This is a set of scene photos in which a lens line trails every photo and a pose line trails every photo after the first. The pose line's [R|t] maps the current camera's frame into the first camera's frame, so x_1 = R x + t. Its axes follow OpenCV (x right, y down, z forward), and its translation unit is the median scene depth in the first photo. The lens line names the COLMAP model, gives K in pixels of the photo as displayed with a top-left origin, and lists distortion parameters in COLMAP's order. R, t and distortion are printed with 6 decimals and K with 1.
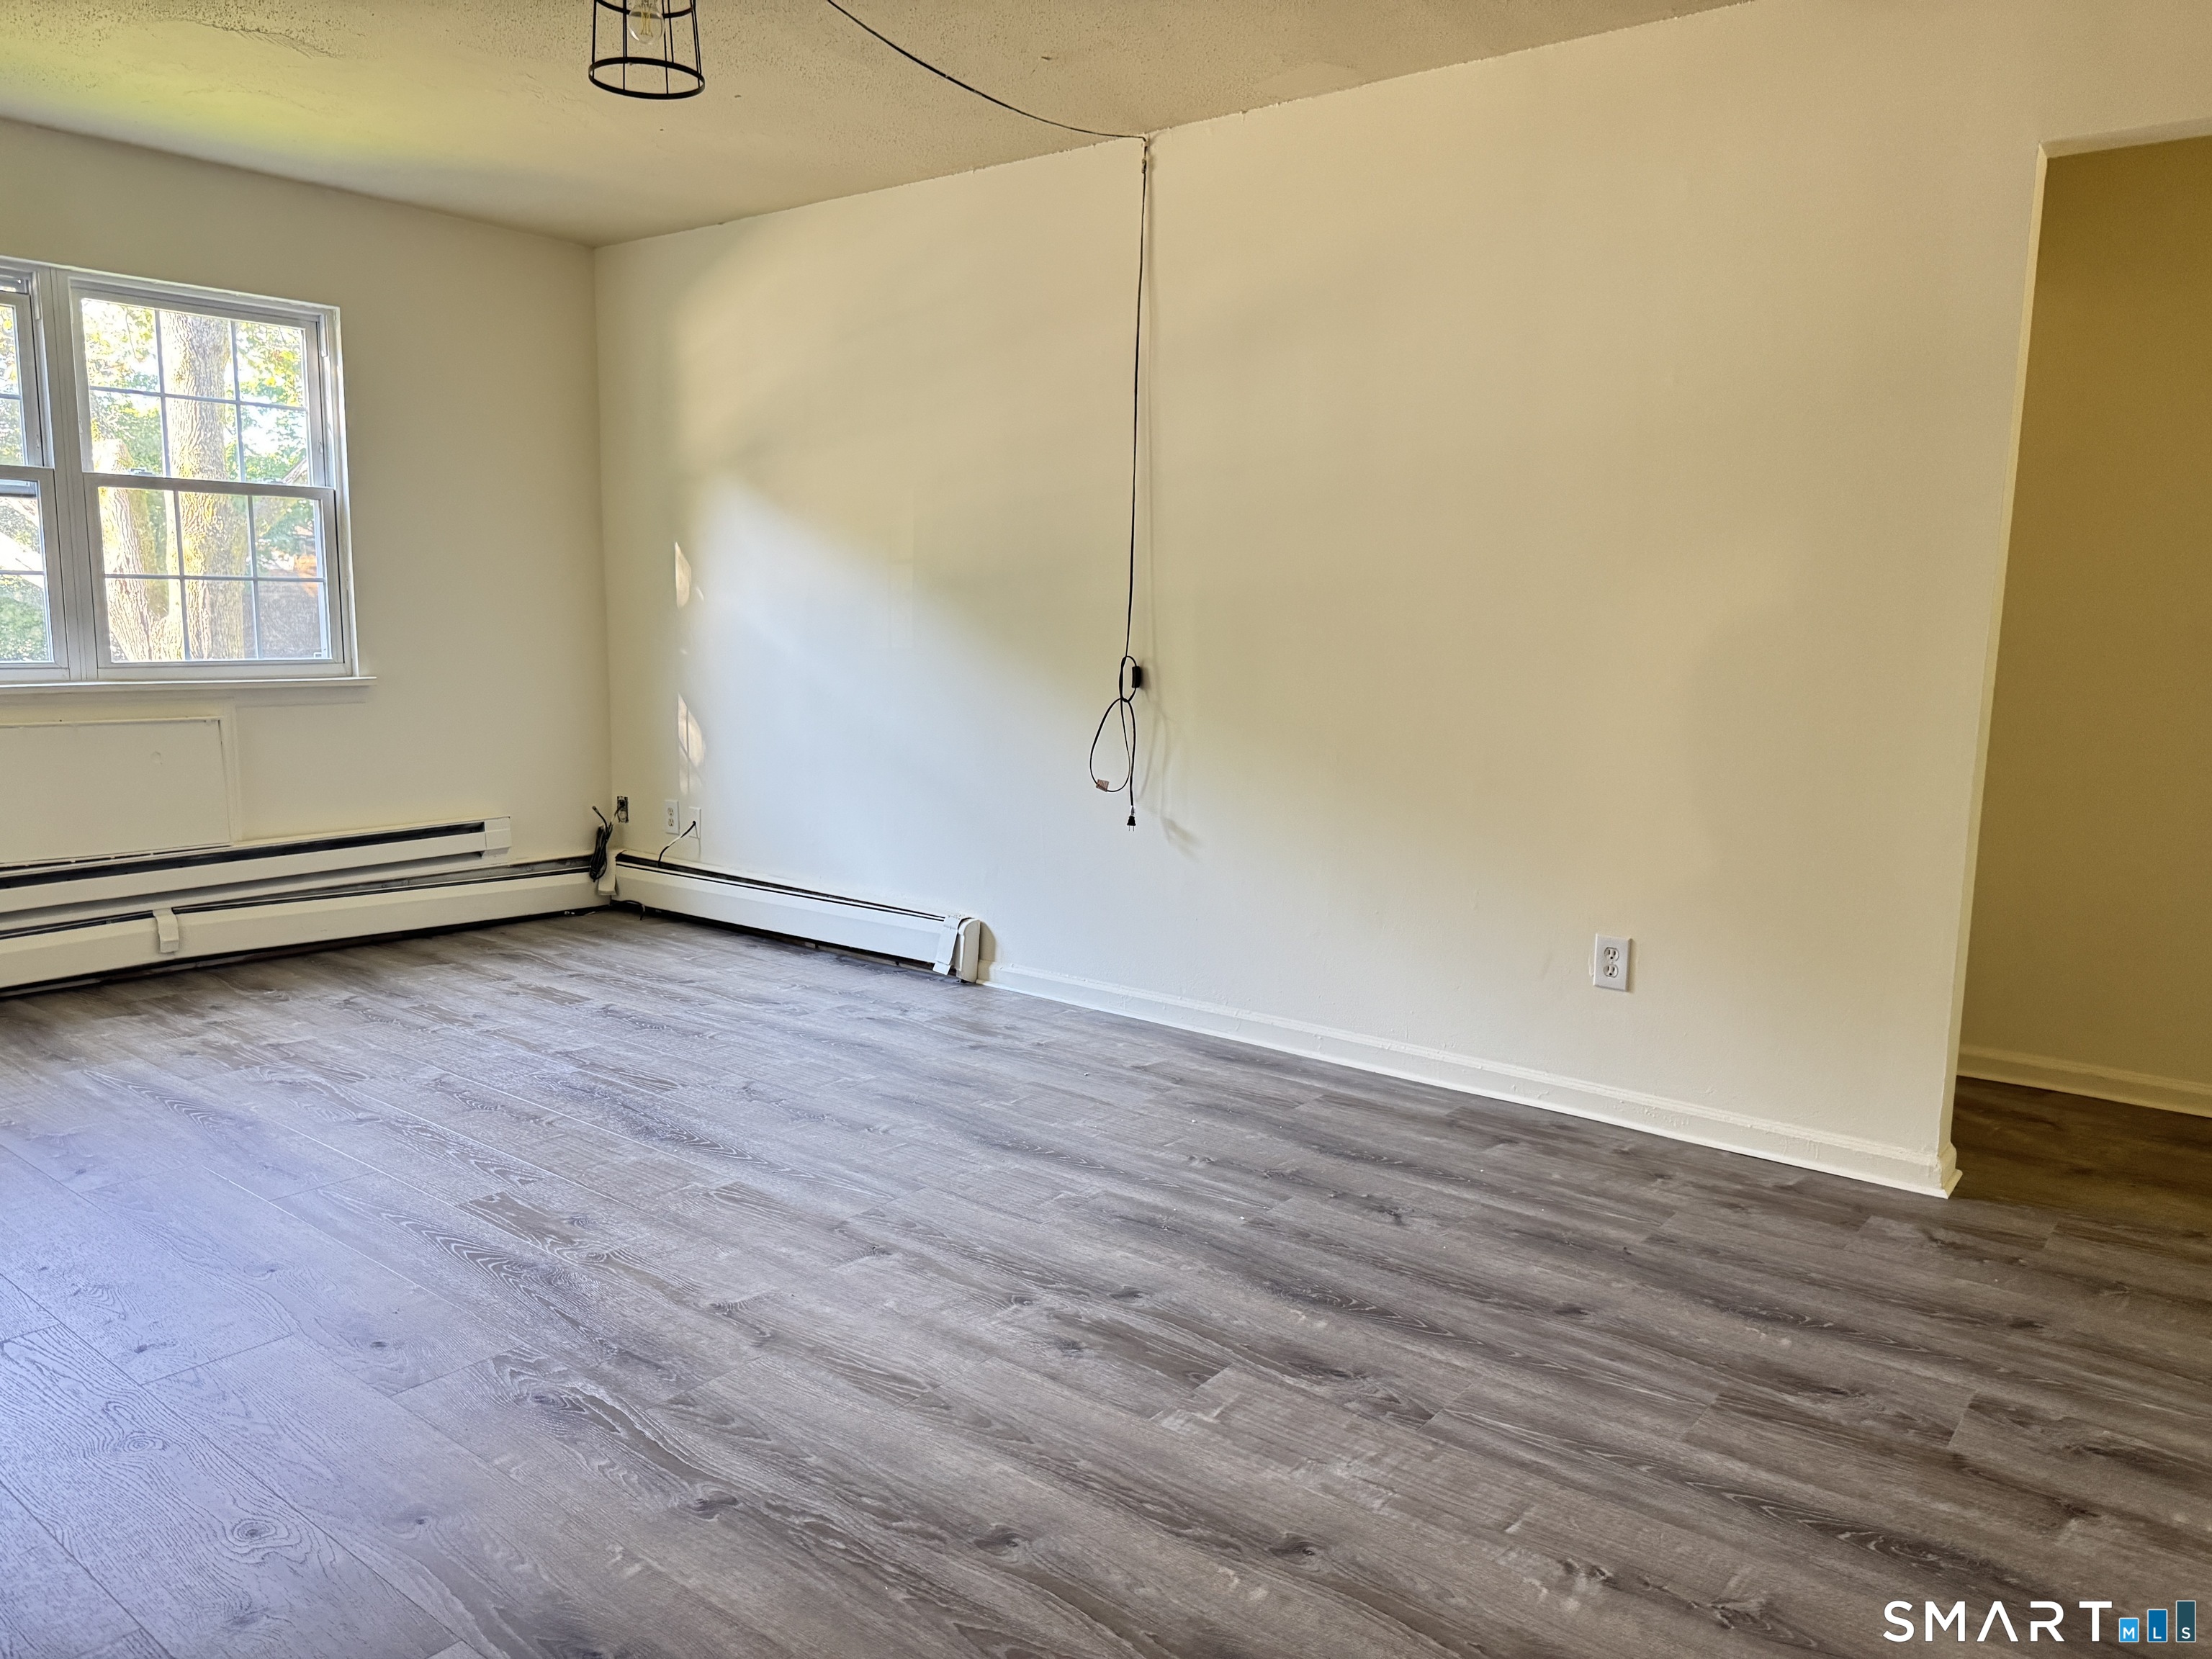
lens RADIAL K [[1540.1, 0, 1111.6], [0, 1540.1, 841.6], [0, 0, 1]] dist [0.100314, -0.150708]
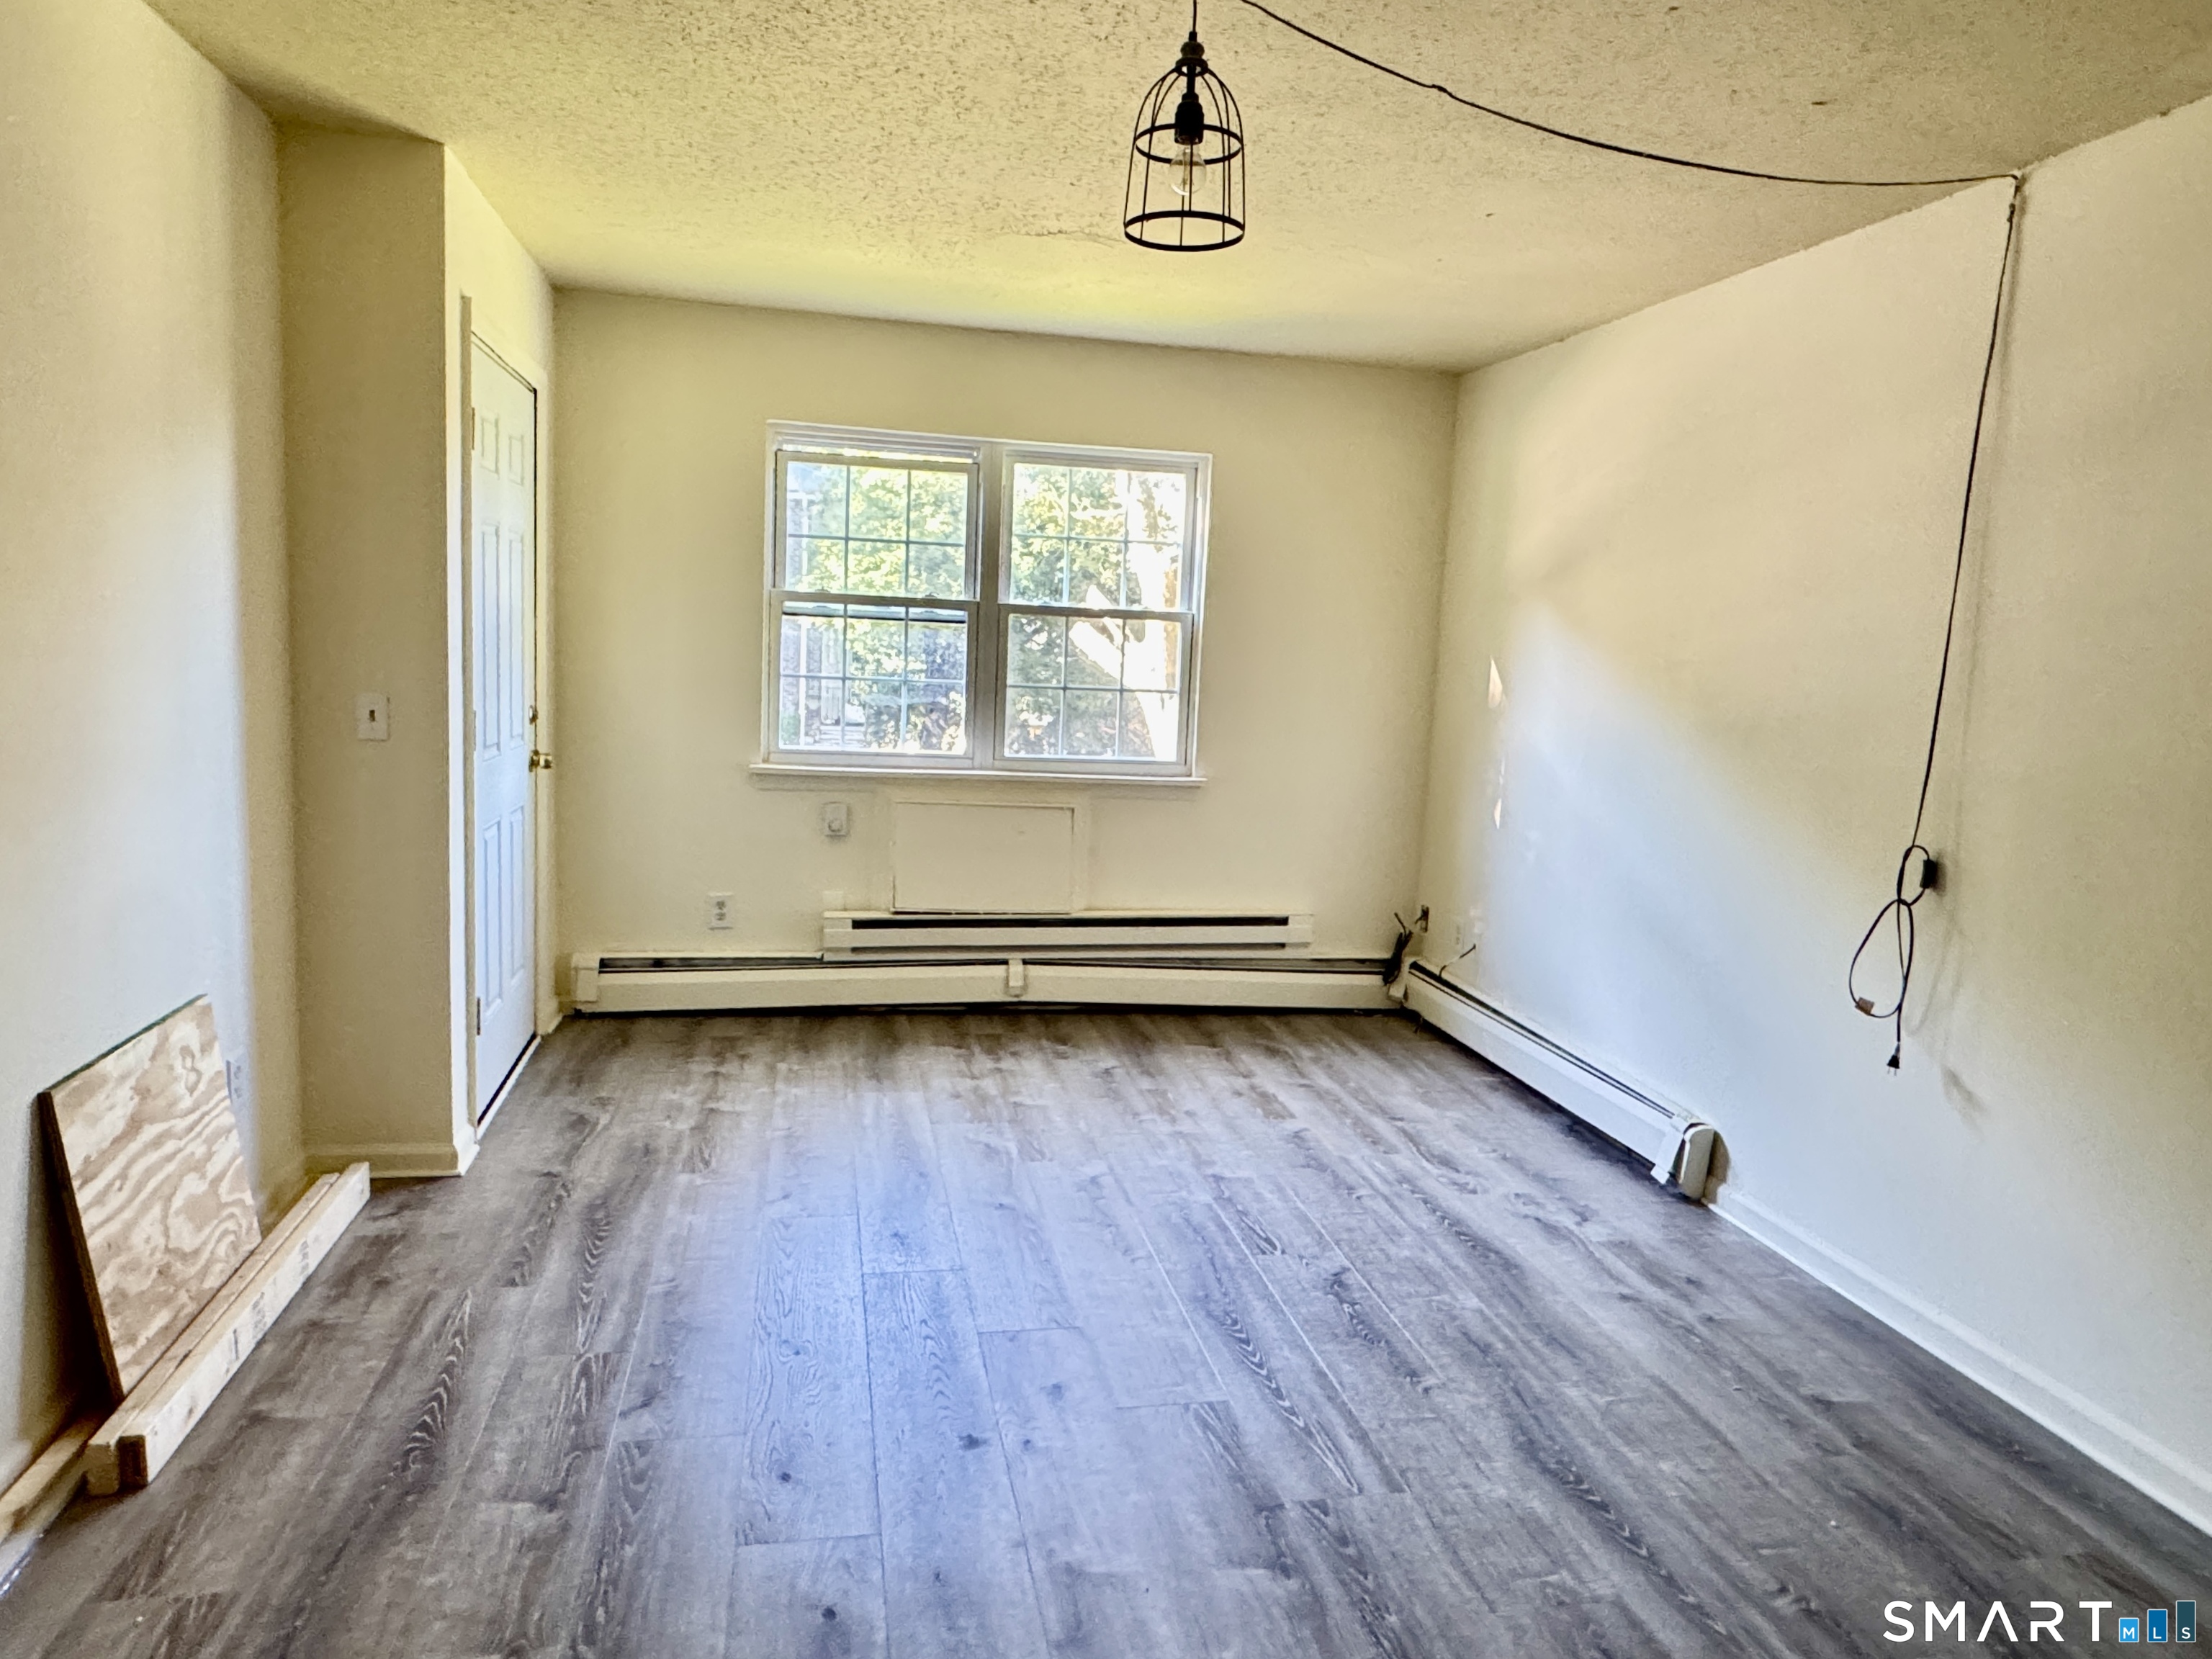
lens RADIAL K [[1407.6, 0, 1107.7], [0, 1407.6, 831.8], [0, 0, 1]] dist [0.000229, 0.001732]
pose [[0.765369, 0.106601, -0.634702, 0.147762], [-0.128489, 0.991643, 0.011610, -0.086016], [0.630635, 0.072667, 0.772670, 0.215967]]
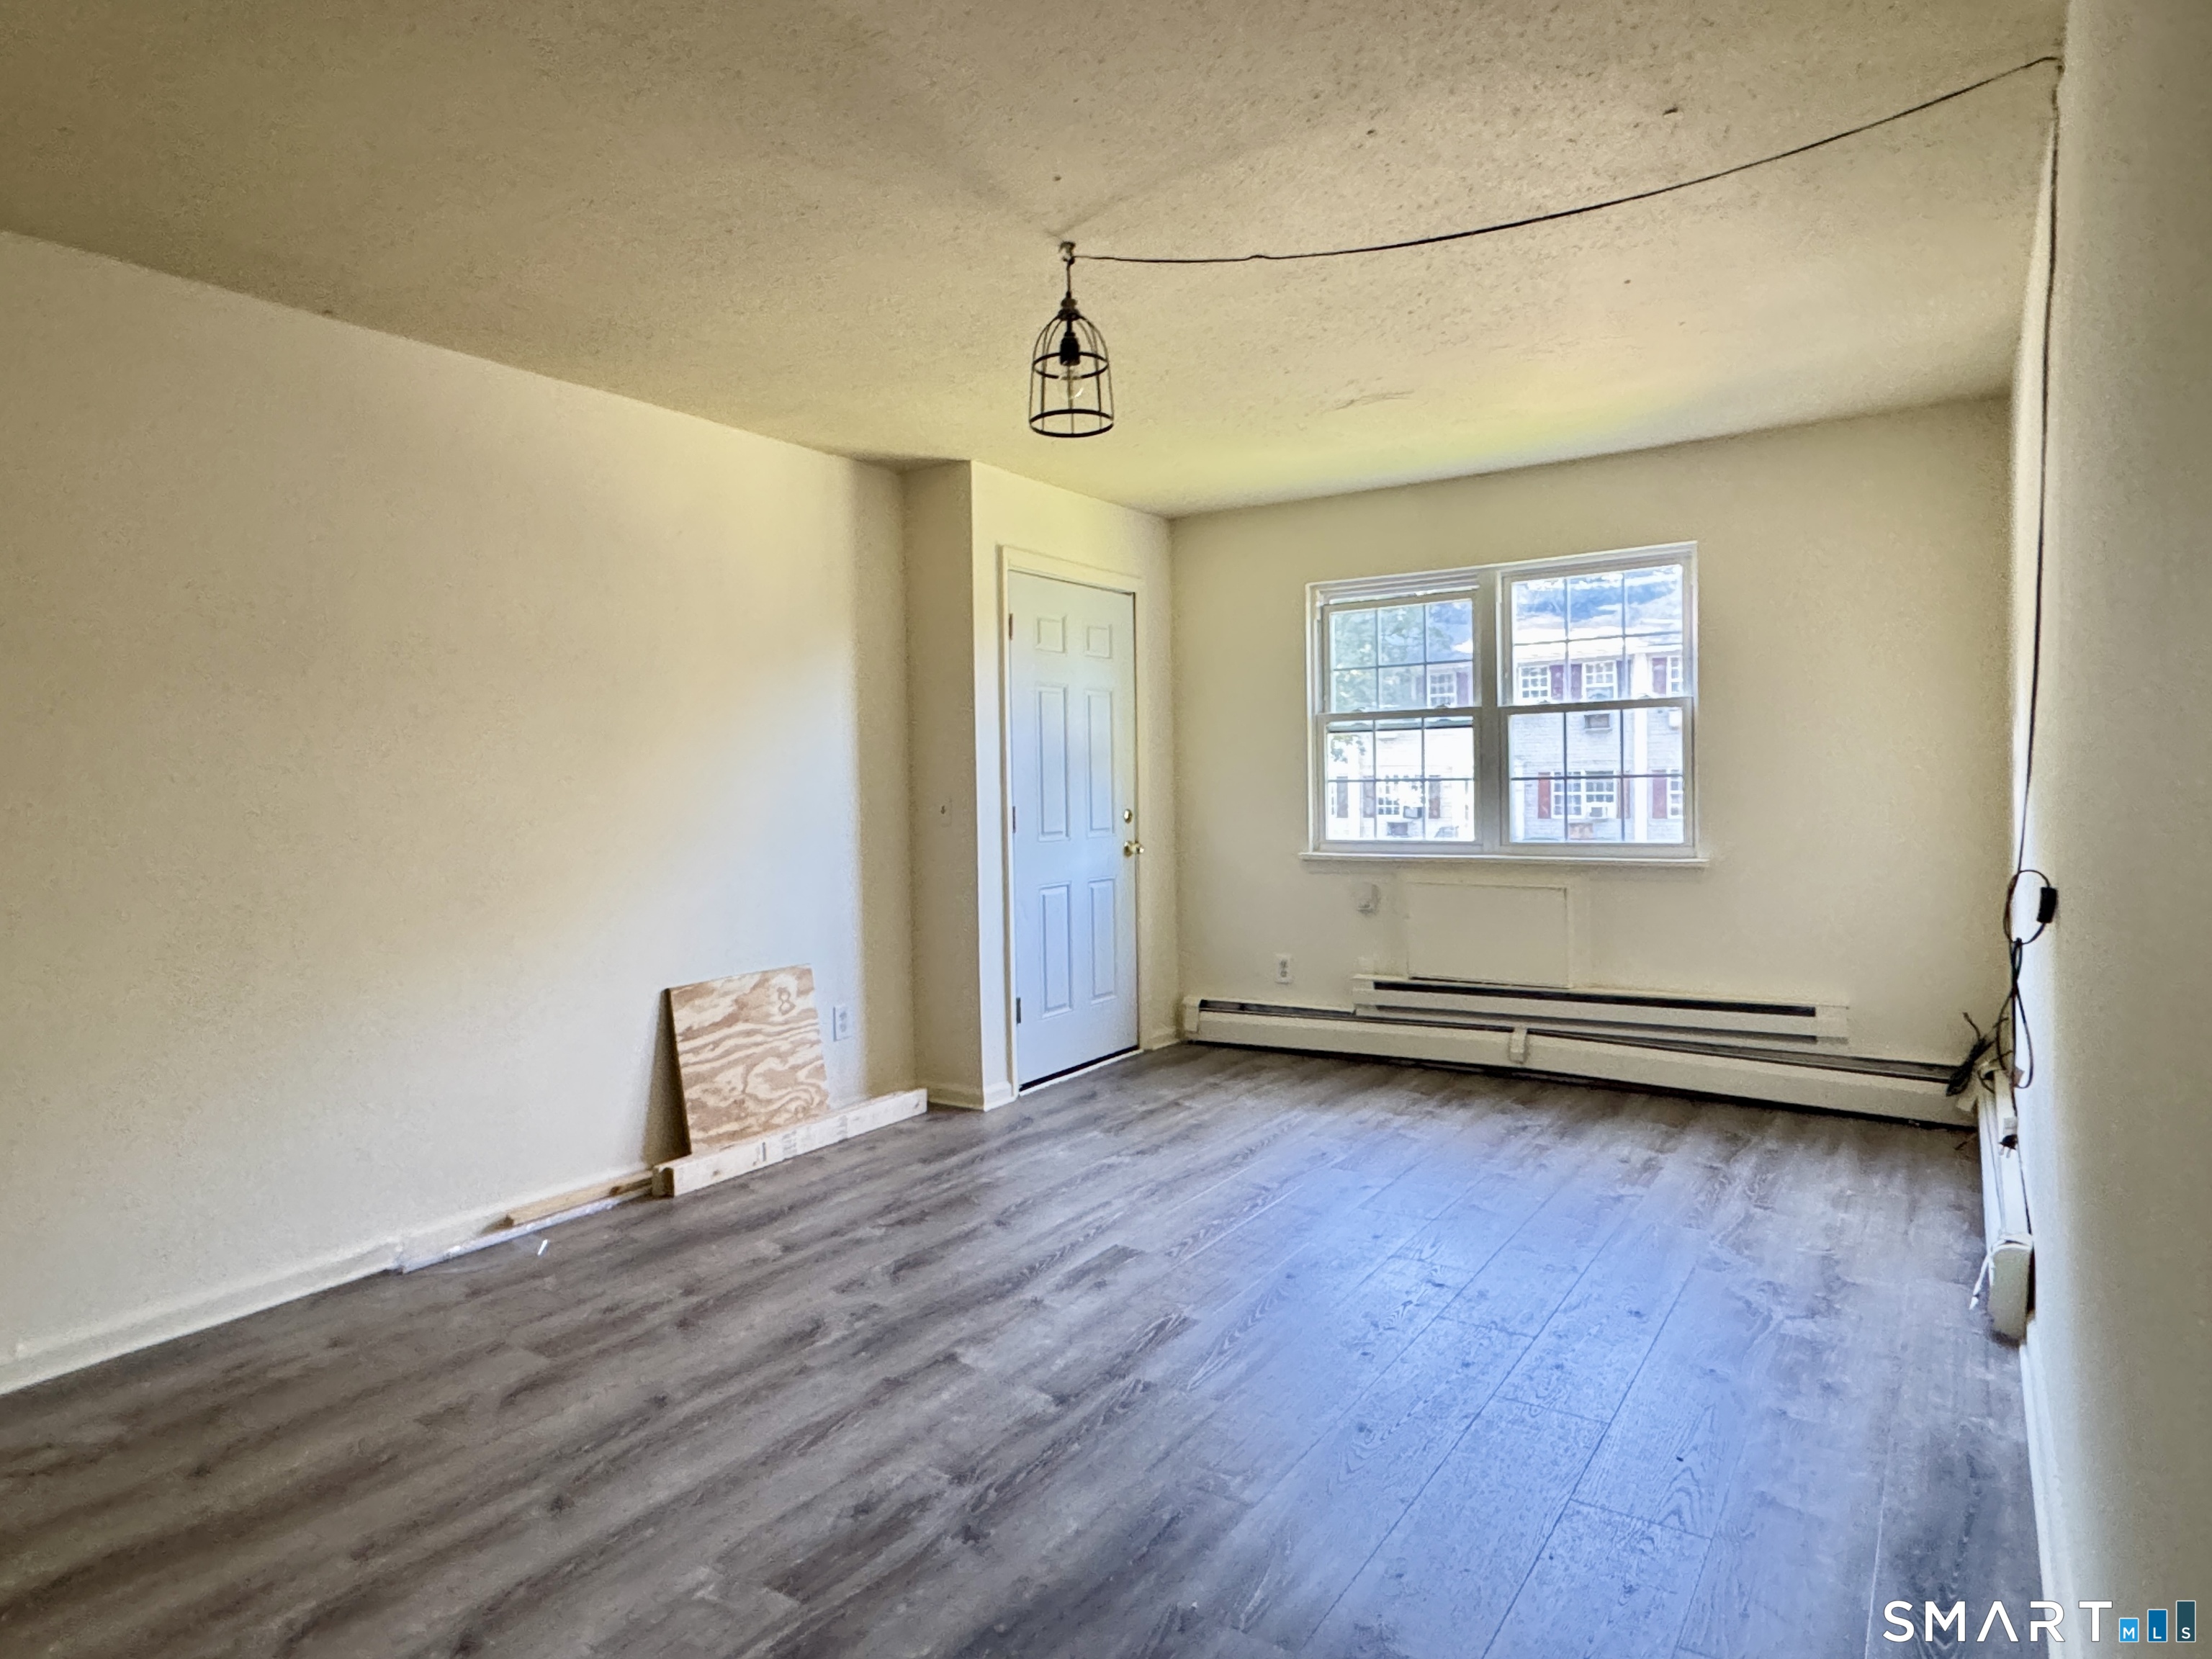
lens RADIAL K [[1299.7, 0, 1106.0], [0, 1299.7, 829.5], [0, 0, 1]] dist [-0.002471, 0.002409]
pose [[0.082934, 0.017693, -0.996398, 0.507678], [-0.125609, 0.992054, 0.007161, -0.097383], [0.988607, 0.124562, 0.084498, 0.605021]]
